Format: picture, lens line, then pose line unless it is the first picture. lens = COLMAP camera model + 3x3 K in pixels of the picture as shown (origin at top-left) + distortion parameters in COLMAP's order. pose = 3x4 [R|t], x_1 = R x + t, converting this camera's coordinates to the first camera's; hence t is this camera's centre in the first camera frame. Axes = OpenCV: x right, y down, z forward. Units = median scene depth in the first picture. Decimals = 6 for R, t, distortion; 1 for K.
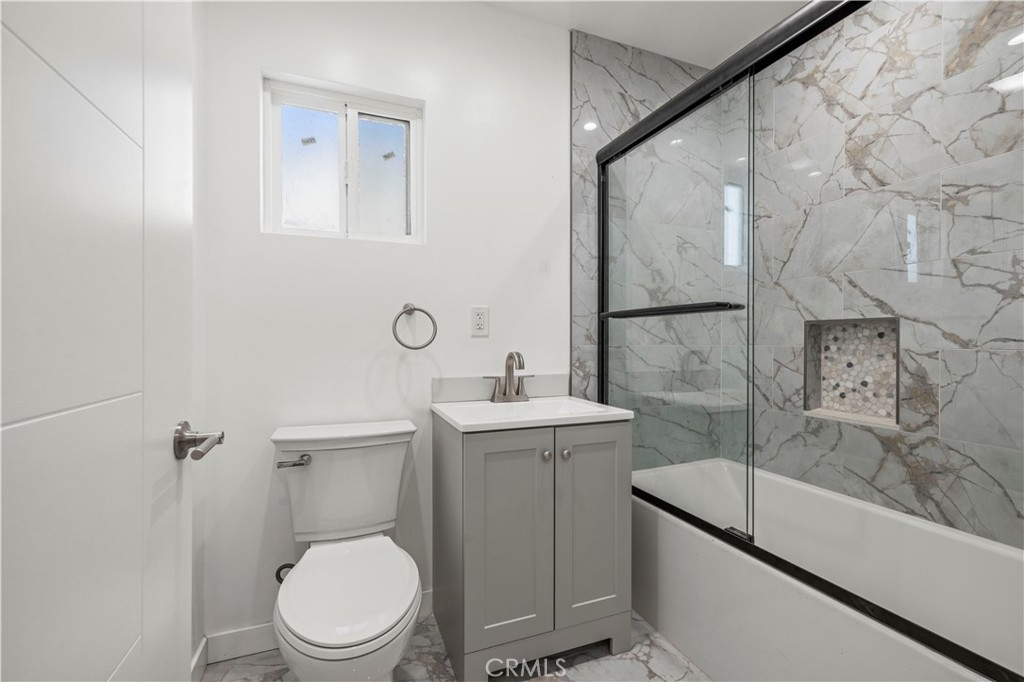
lens RADIAL K [[434.7, 0, 512.1], [0, 434.7, 343.1], [0, 0, 1]] dist [0.000043, 0.000649]
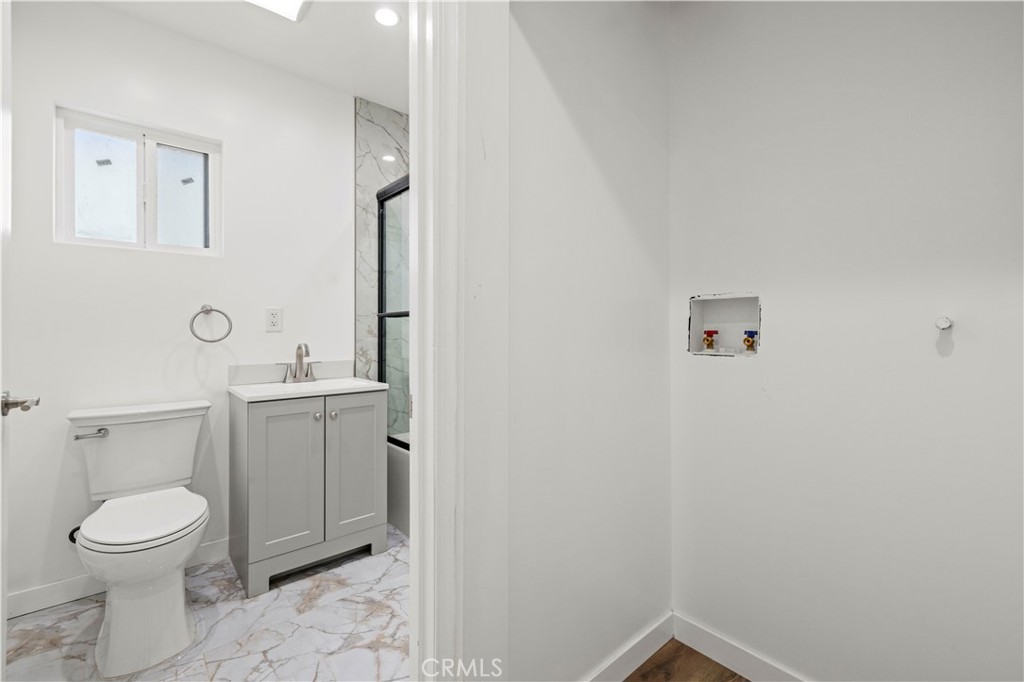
lens RADIAL K [[434.7, 0, 511.6], [0, 434.7, 331.4], [0, 0, 1]] dist [0.000043, 0.000649]
pose [[0.944783, -0.002855, 0.327683, 0.171593], [0.007116, 0.999905, -0.011805, 0.004182], [-0.327618, 0.013485, 0.944714, -0.434061]]
